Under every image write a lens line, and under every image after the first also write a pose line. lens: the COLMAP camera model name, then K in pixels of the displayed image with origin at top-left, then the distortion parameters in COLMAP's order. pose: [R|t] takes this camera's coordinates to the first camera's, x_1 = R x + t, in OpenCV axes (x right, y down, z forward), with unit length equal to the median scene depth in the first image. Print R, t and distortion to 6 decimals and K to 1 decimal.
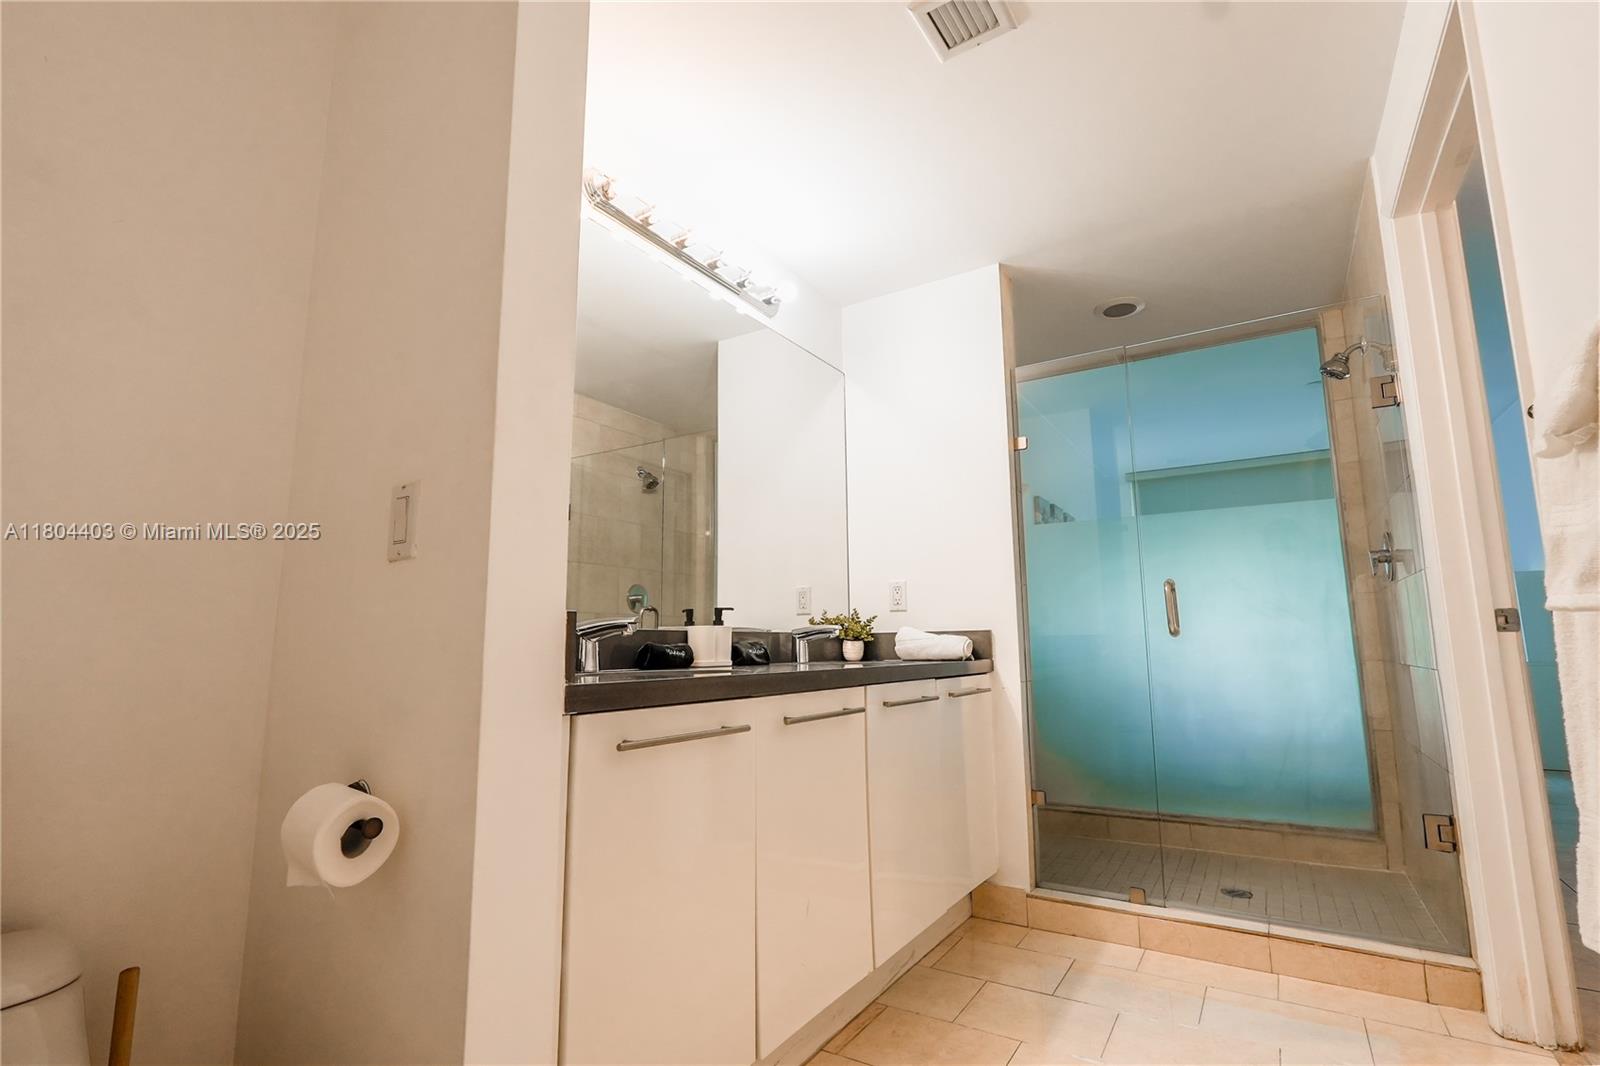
lens RADIAL K [[735.1, 0, 787.4], [0, 735.1, 535.8], [0, 0, 1]] dist [-0.009572, 0.000041]
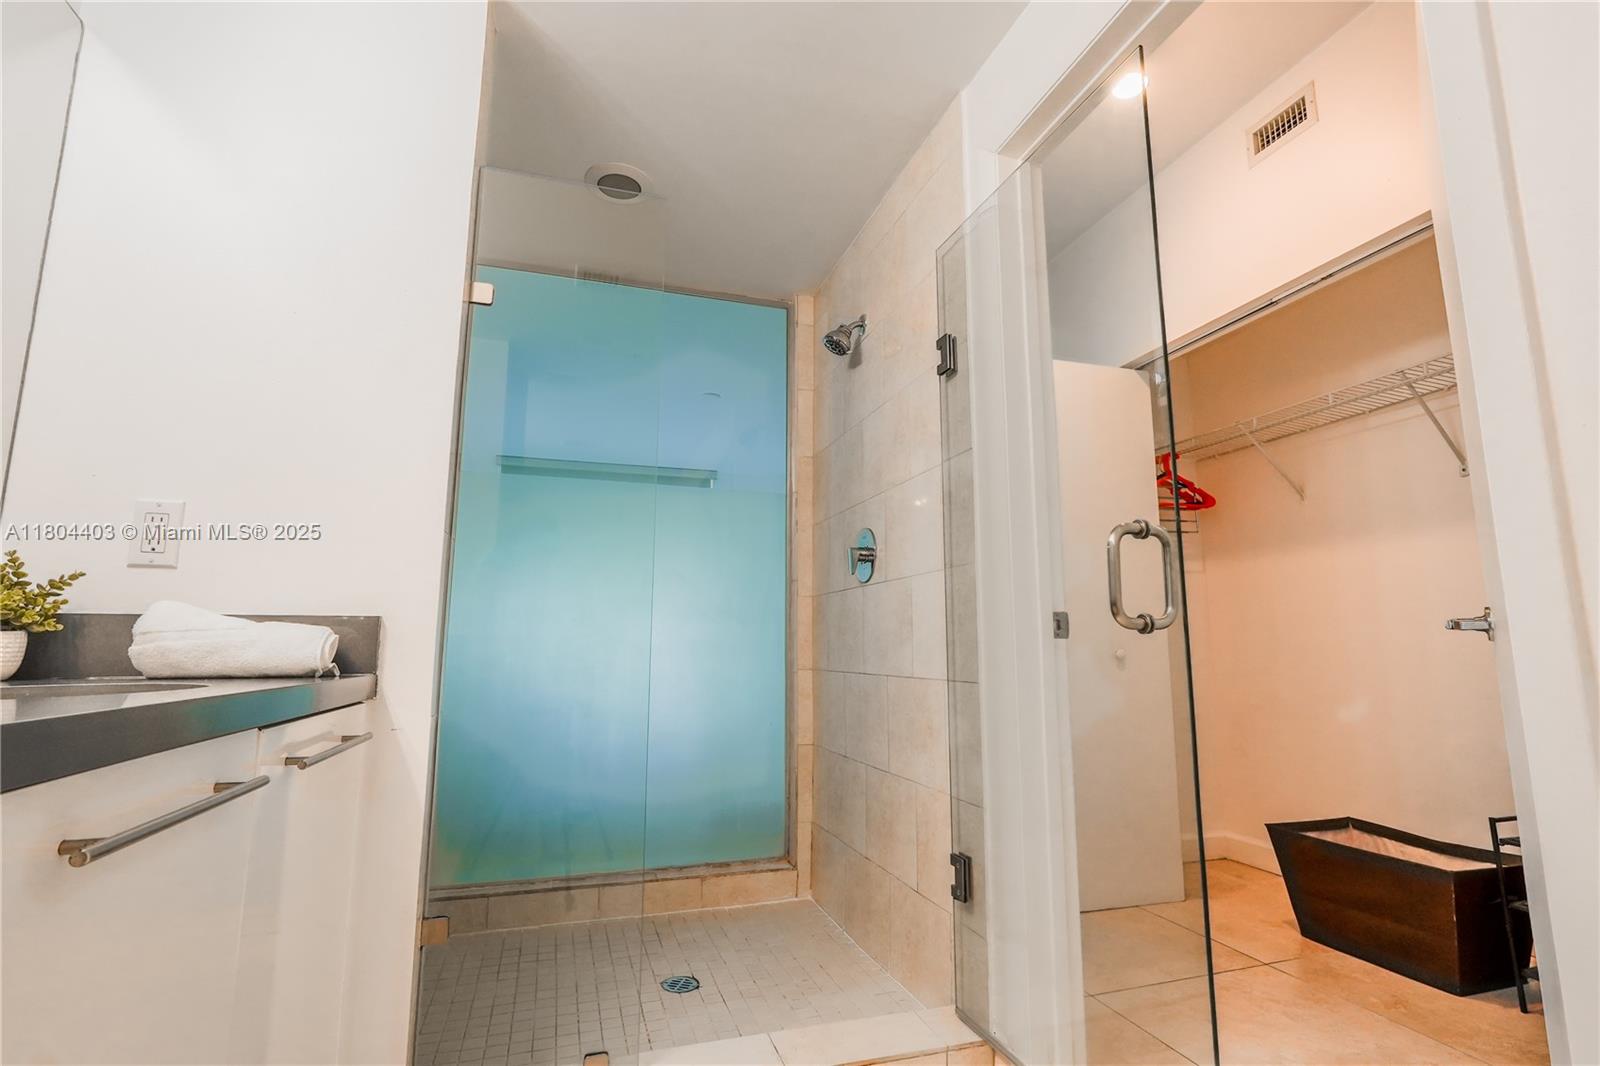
lens RADIAL K [[748.7, 0, 803.4], [0, 748.7, 543.0], [0, 0, 1]] dist [-0.003780, 0.000216]
pose [[0.631398, 0.120226, 0.766083, 0.054631], [-0.122267, 0.990986, -0.054750, 0.067637], [-0.765759, -0.059098, 0.640406, 0.429245]]
